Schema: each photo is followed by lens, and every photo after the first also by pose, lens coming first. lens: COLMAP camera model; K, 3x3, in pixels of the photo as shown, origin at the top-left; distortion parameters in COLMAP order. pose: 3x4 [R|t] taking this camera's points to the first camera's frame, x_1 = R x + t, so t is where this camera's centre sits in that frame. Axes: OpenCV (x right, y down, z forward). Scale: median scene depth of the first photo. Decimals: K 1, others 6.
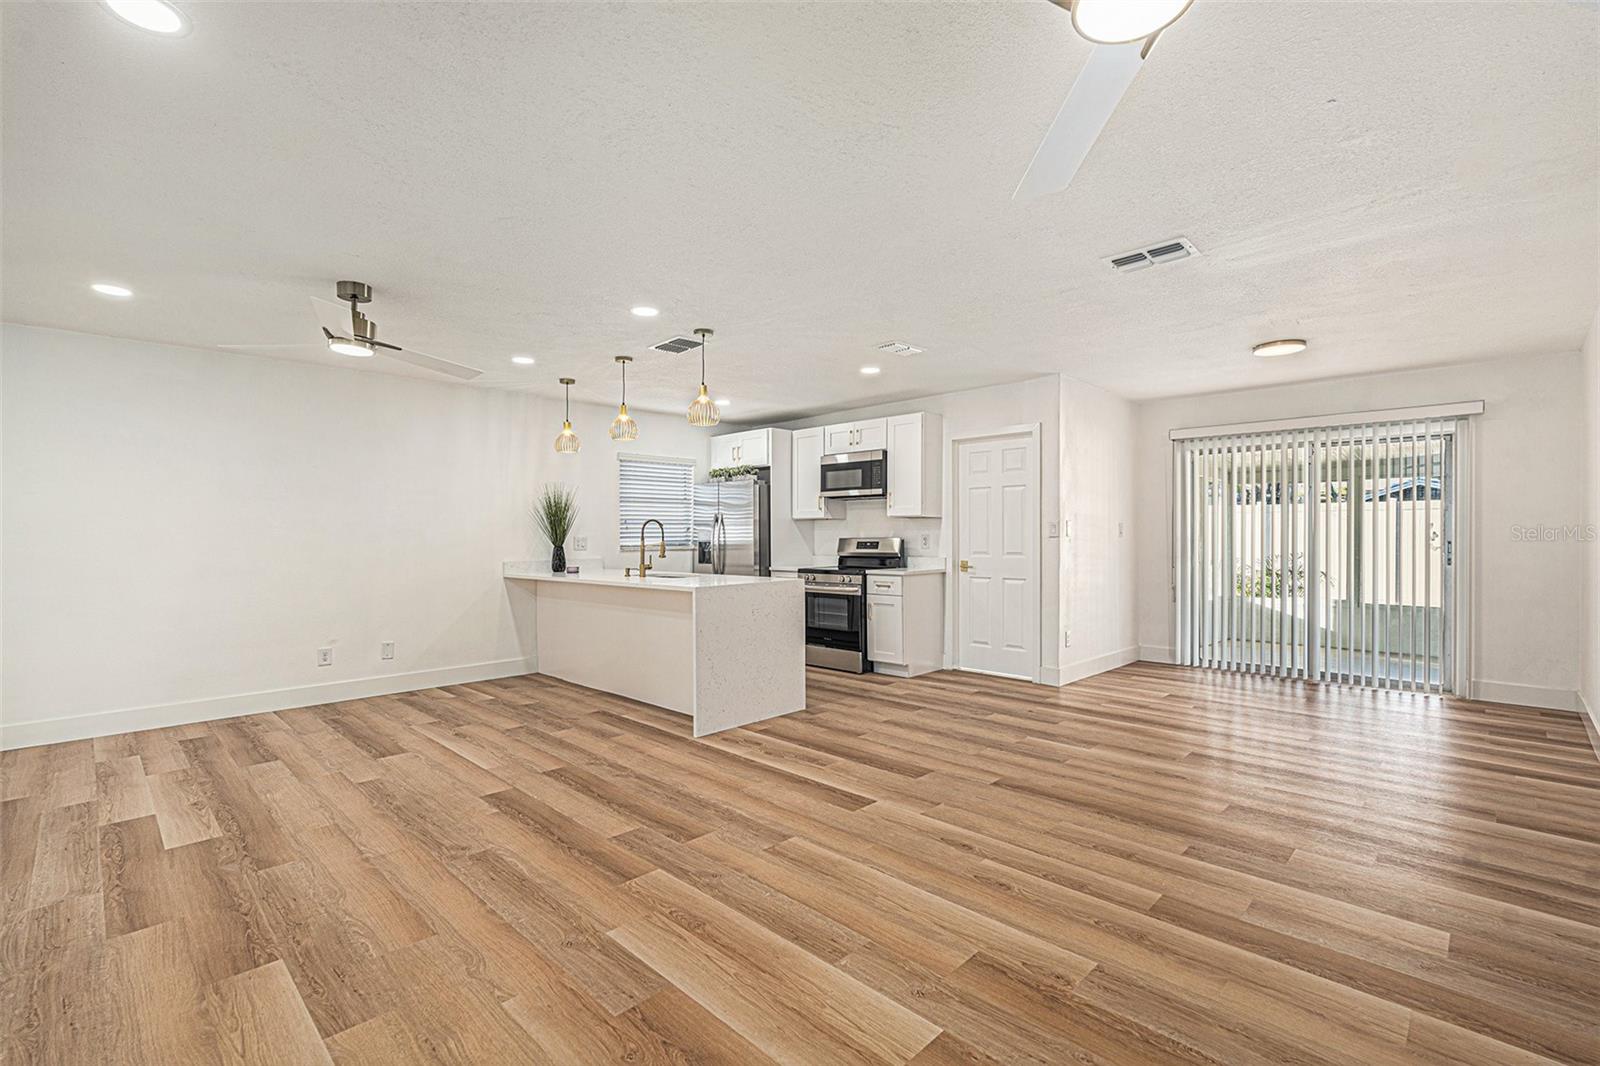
lens RADIAL K [[719.6, 0, 805.0], [0, 719.6, 534.0], [0, 0, 1]] dist [-0.008301, 0.000169]
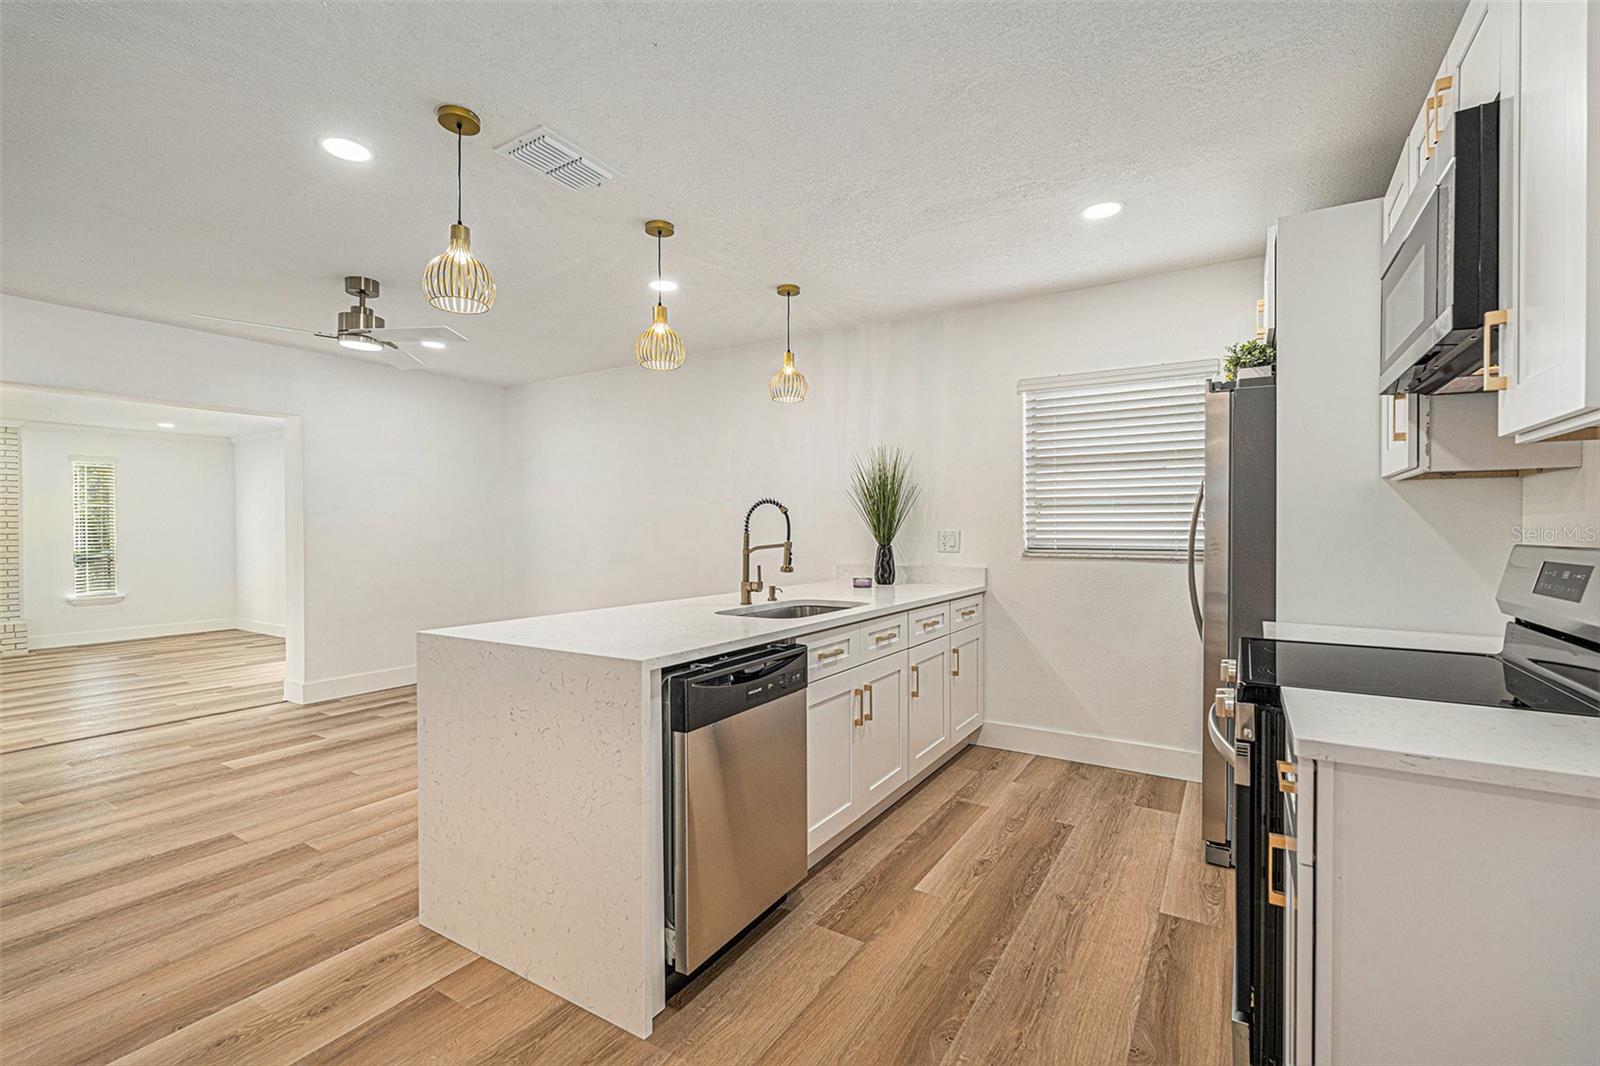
lens RADIAL K [[719.6, 0, 800.9], [0, 719.6, 539.7], [0, 0, 1]] dist [-0.008301, 0.000169]
pose [[0.205815, 0.023983, -0.978297, 0.417539], [-0.002250, 0.999709, 0.024035, -0.003750], [0.978588, -0.002745, 0.205809, 1.220748]]
